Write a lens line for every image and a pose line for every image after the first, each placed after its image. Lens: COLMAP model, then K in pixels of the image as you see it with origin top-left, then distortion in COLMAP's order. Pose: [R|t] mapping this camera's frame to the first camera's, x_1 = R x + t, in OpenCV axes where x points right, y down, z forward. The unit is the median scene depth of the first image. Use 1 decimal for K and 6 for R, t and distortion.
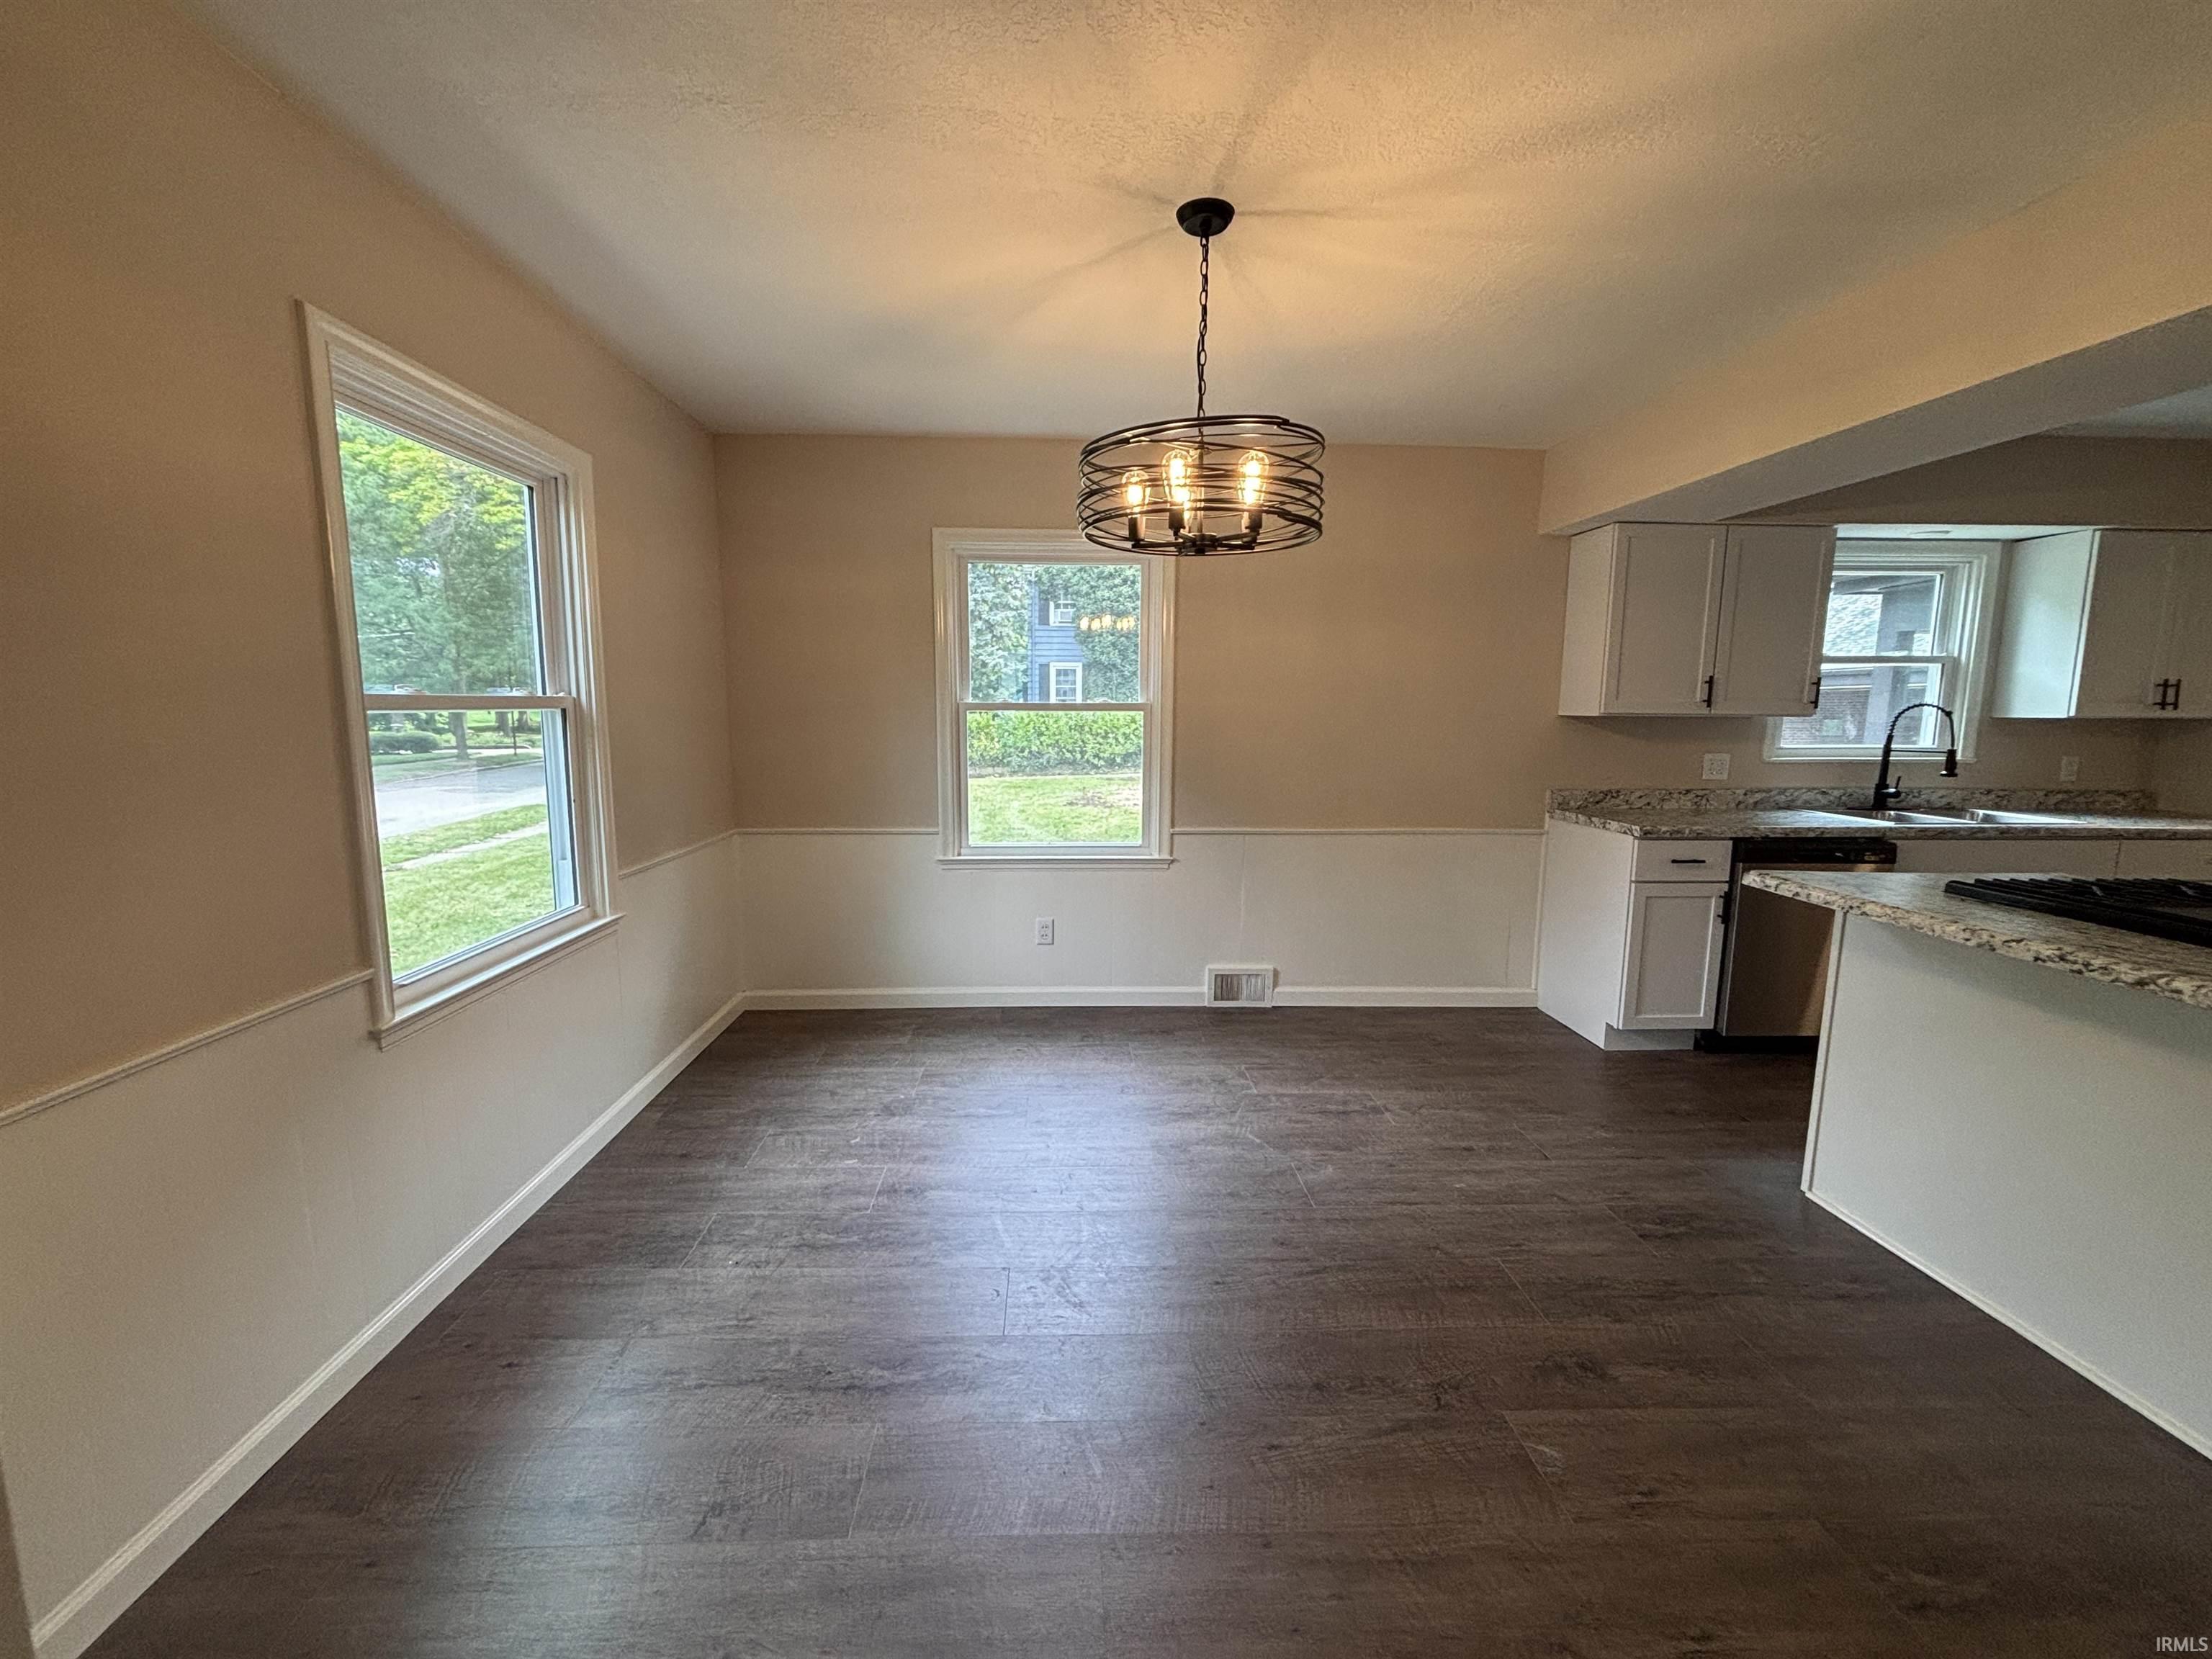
lens RADIAL K [[893.7, 0, 1084.9], [0, 893.7, 823.3], [0, 0, 1]] dist [0.001470, -0.000089]
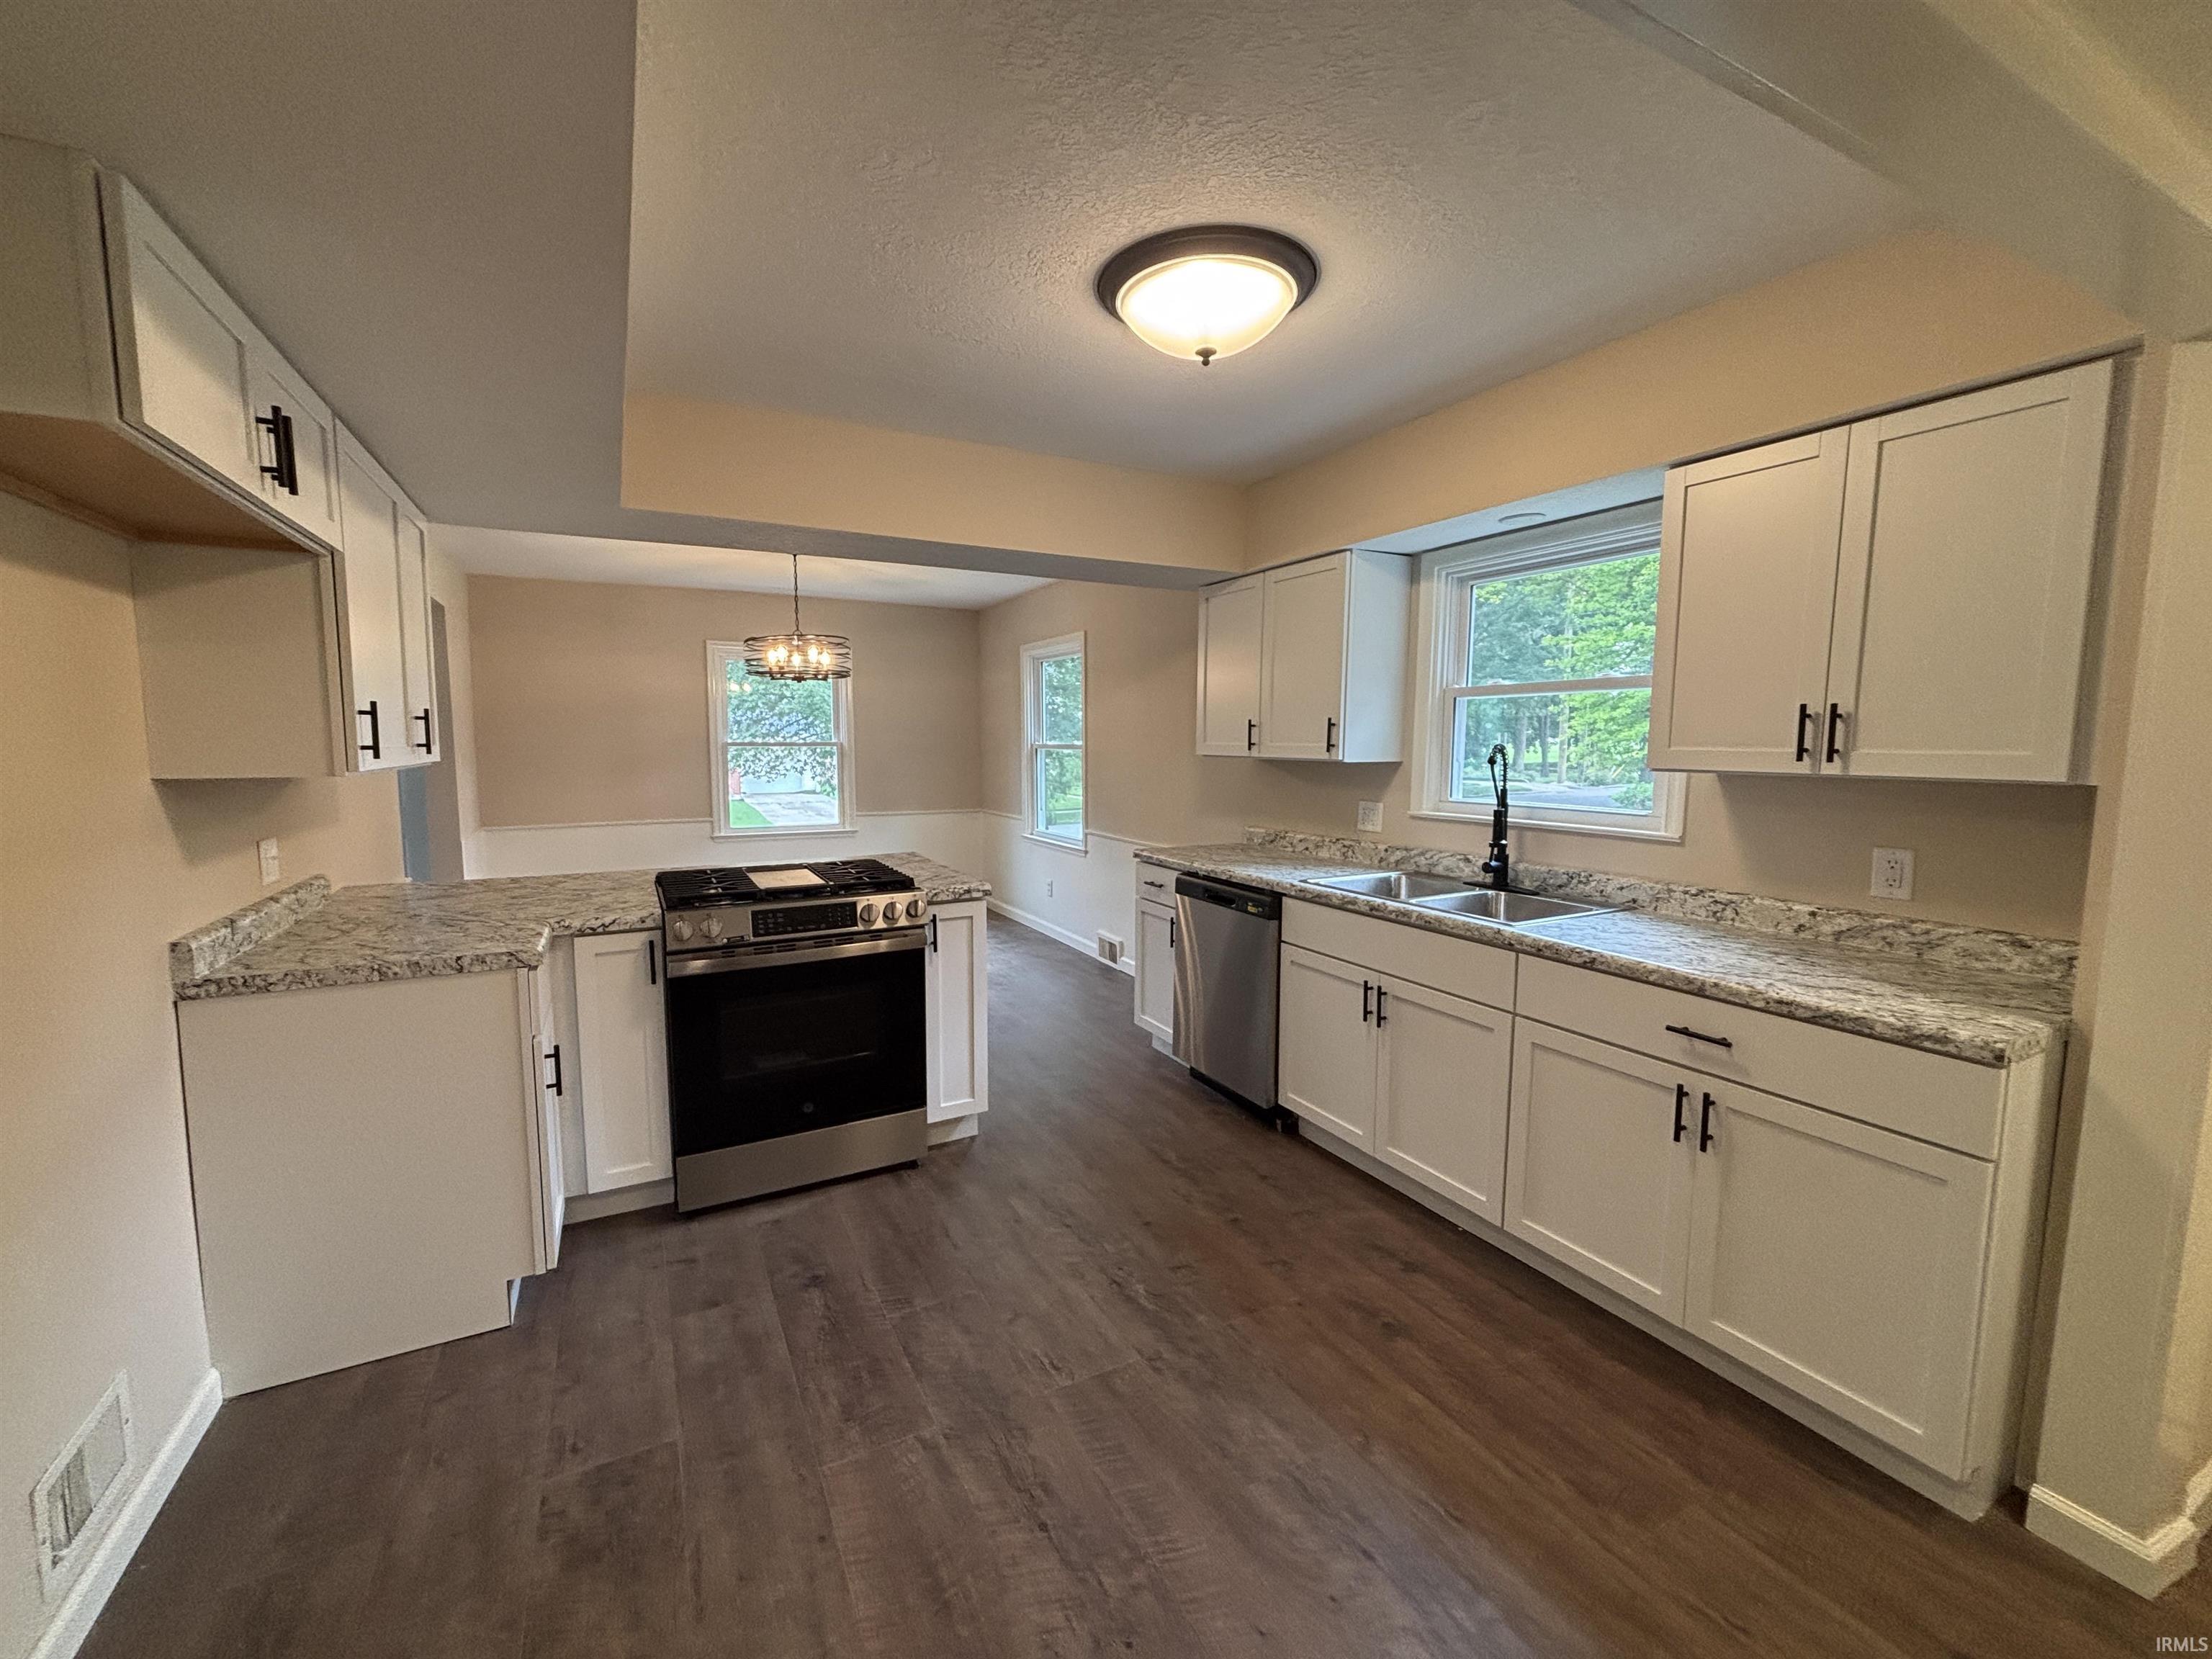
lens RADIAL K [[893.7, 0, 1084.9], [0, 893.7, 823.3], [0, 0, 1]] dist [0.001470, -0.000089]
pose [[0.431254, 0.083007, -0.898404, 1.582329], [-0.118396, 0.992355, 0.034855, -0.061536], [0.894429, 0.091336, 0.437785, 0.404538]]
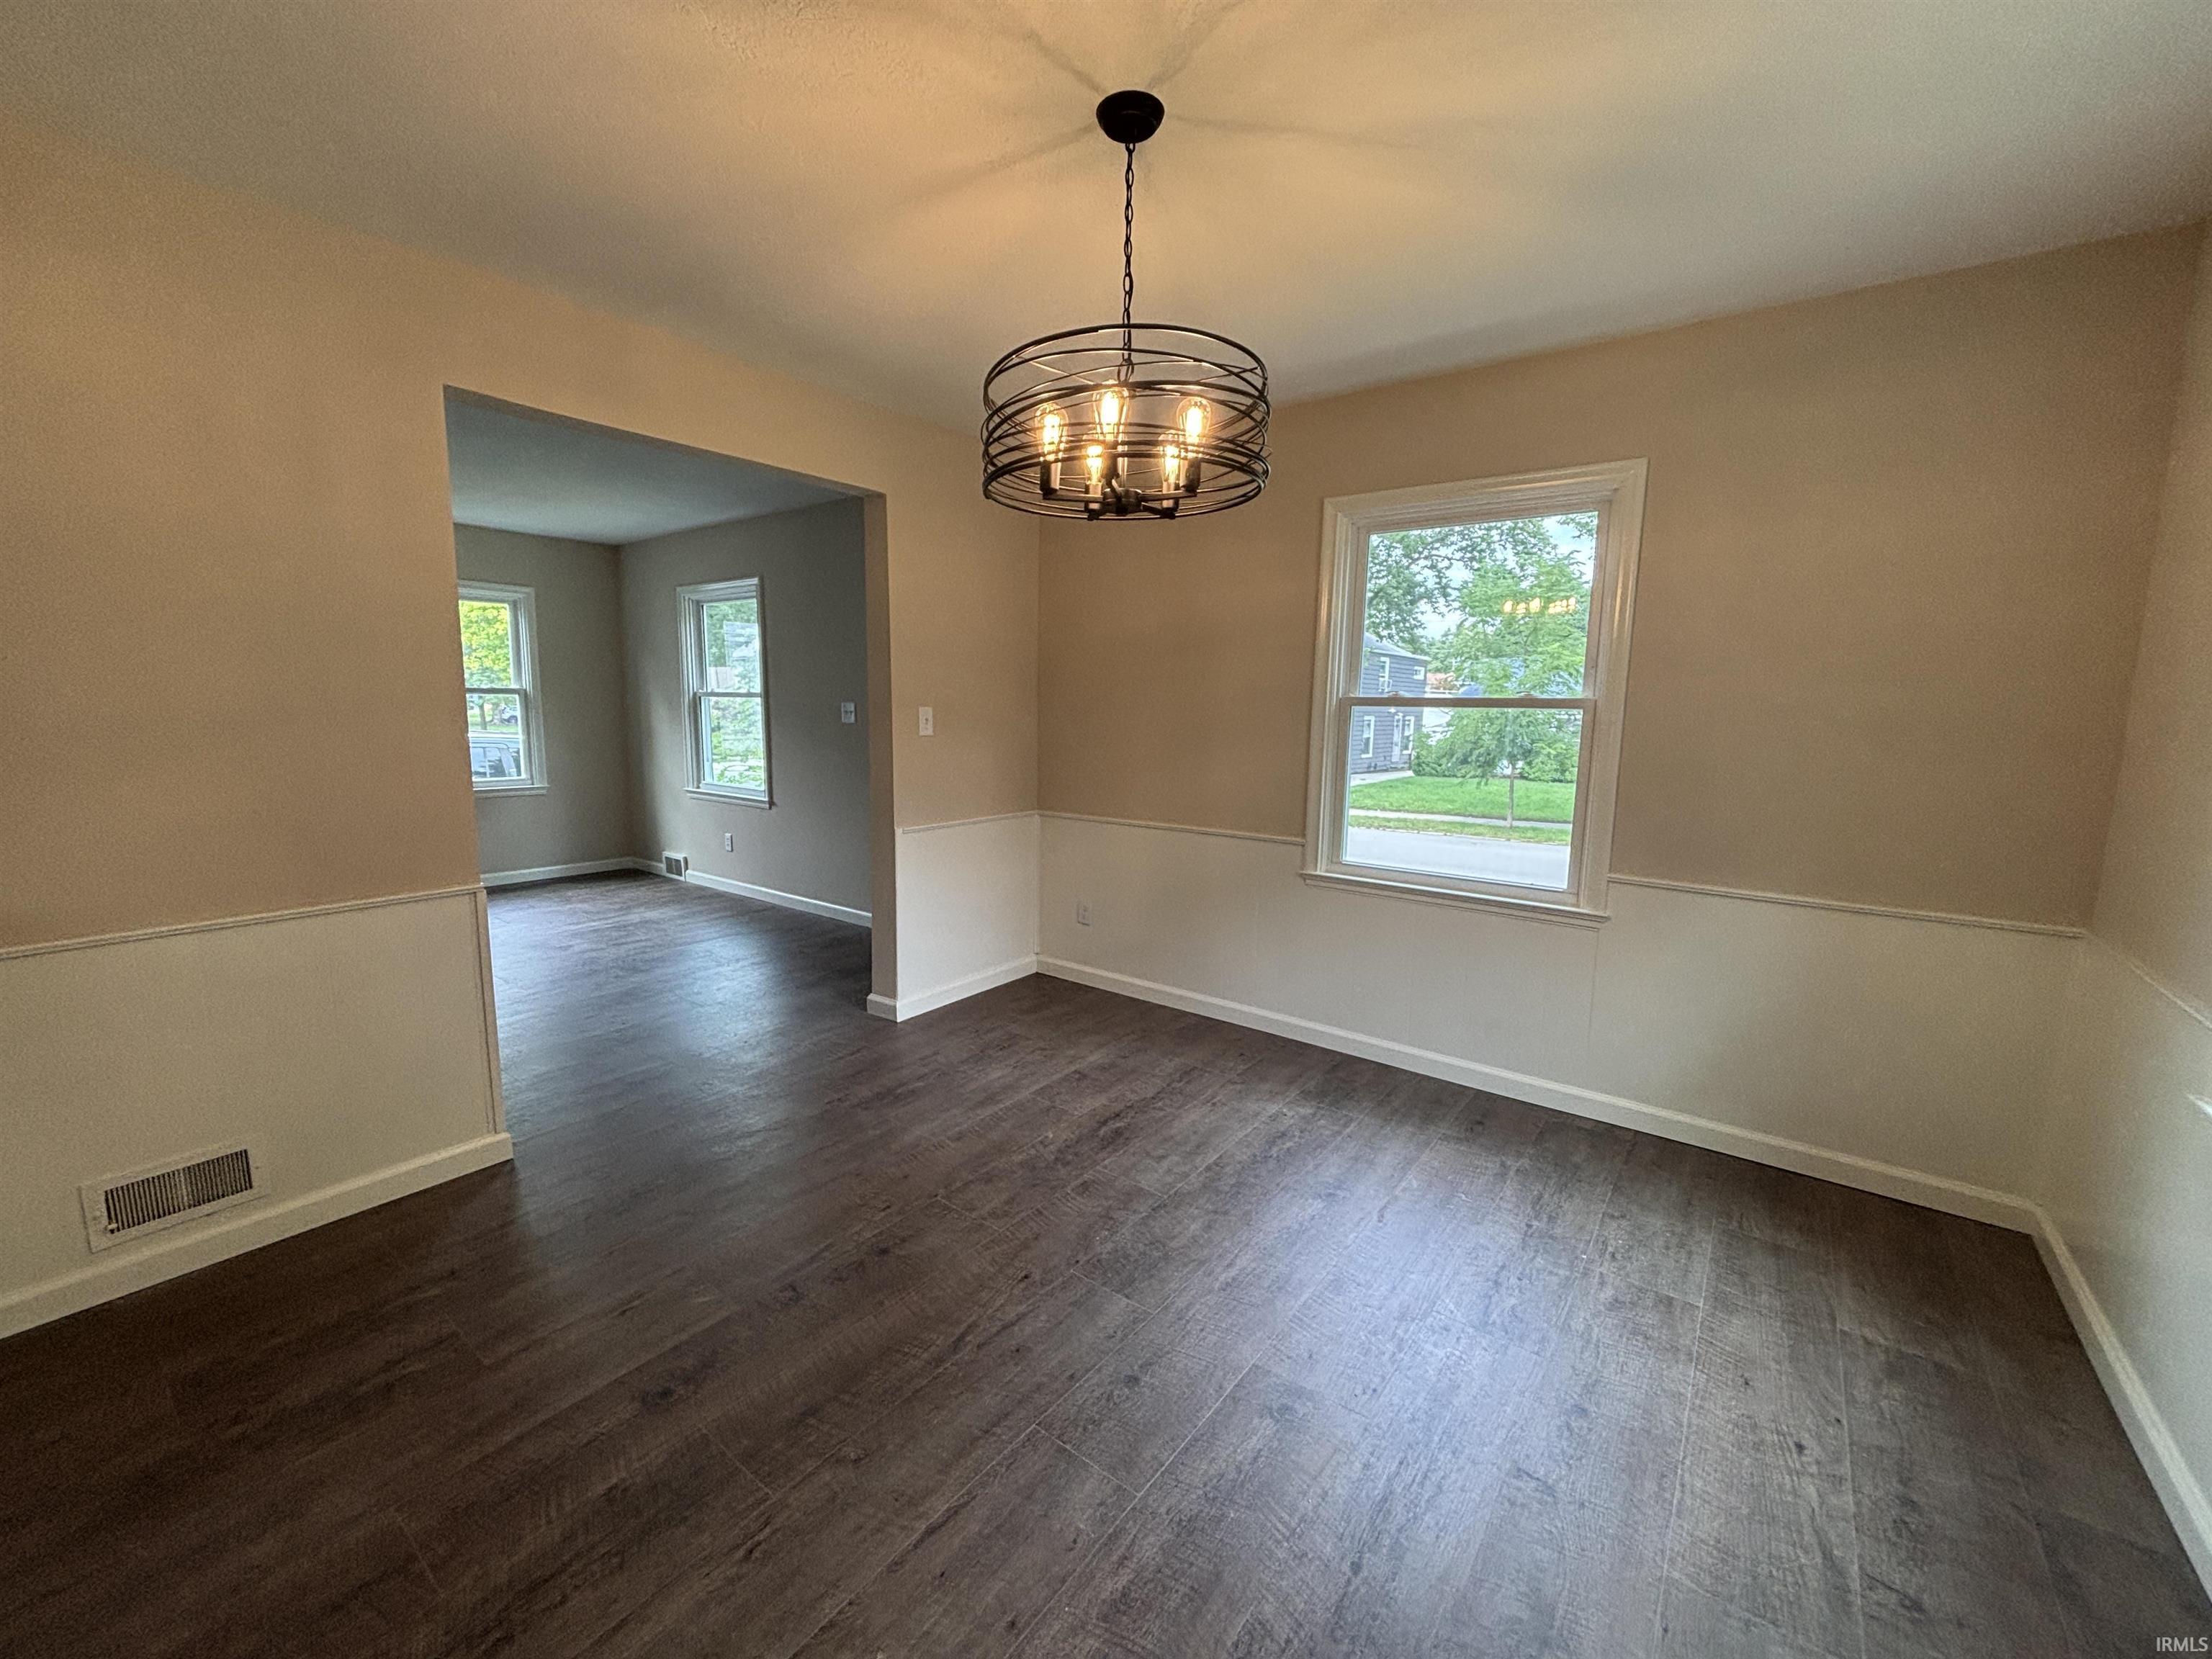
lens RADIAL K [[893.7, 0, 1084.9], [0, 893.7, 823.3], [0, 0, 1]] dist [0.001470, -0.000089]
pose [[-0.638144, 0.091569, -0.764452, 0.499458], [-0.119608, 0.969057, 0.215923, -0.118689], [0.760569, 0.229224, -0.607446, 0.938886]]
